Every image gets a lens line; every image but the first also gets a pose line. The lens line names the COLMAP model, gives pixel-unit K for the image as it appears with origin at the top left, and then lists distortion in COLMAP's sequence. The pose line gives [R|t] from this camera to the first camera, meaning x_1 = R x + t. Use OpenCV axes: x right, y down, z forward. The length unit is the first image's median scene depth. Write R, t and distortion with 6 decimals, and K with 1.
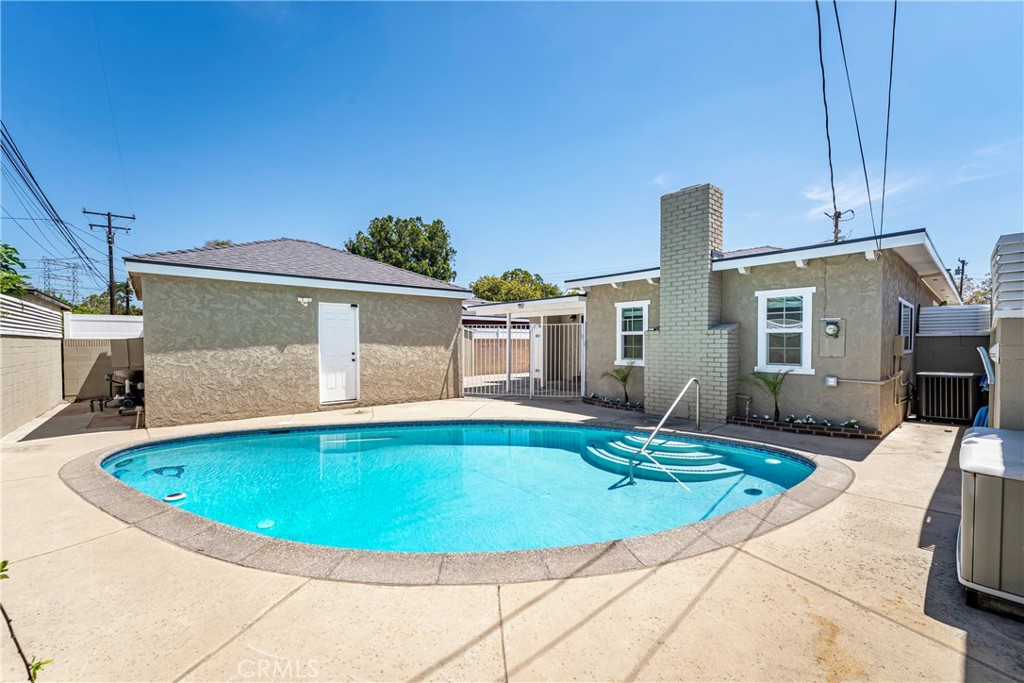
lens RADIAL K [[416.2, 0, 511.4], [0, 416.2, 346.0], [0, 0, 1]] dist [-0.015736, 0.003071]
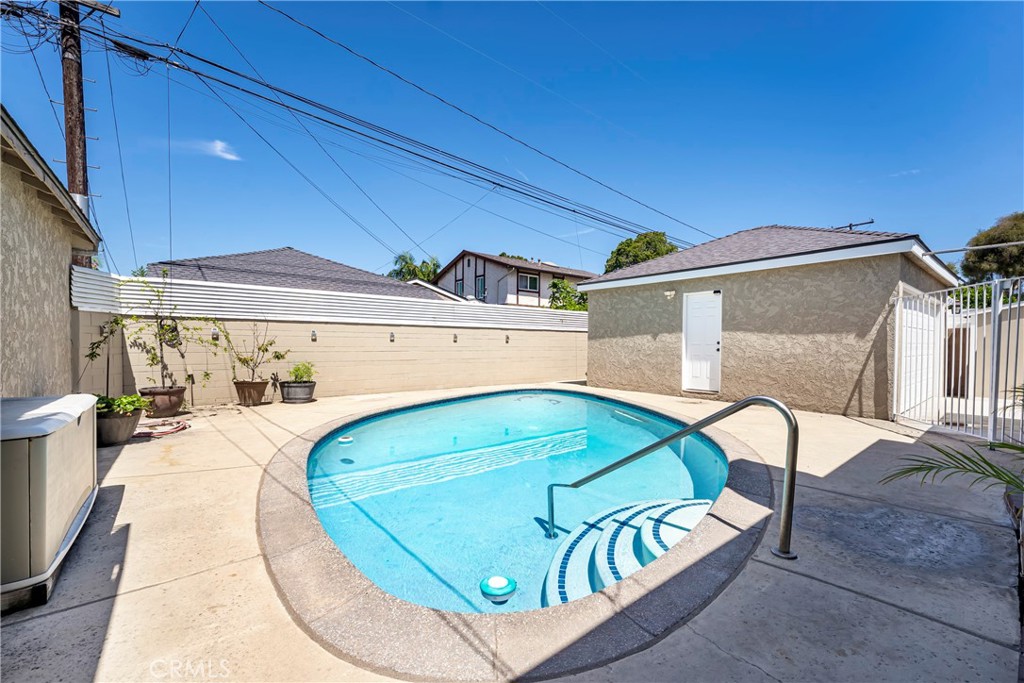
lens RADIAL K [[416.2, 0, 515.9], [0, 416.2, 341.6], [0, 0, 1]] dist [-0.015736, 0.003071]
pose [[-0.031322, -0.003080, -0.999505, 0.572778], [-0.015159, 0.999882, -0.002606, 0.024967], [0.999394, 0.015070, -0.031365, 0.572650]]
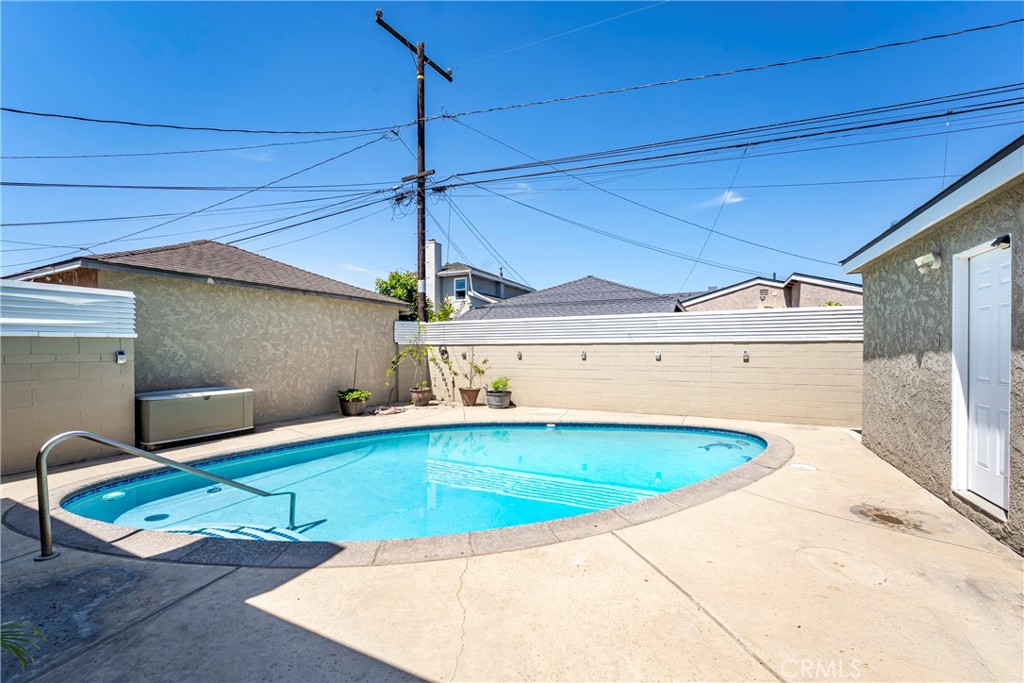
lens RADIAL K [[416.2, 0, 520.5], [0, 416.2, 348.0], [0, 0, 1]] dist [-0.015736, 0.003071]
pose [[-0.917662, 0.002746, -0.397353, 0.119935], [0.000512, 0.999983, 0.005727, -0.010179], [0.397362, 0.005053, -0.917648, 1.146256]]
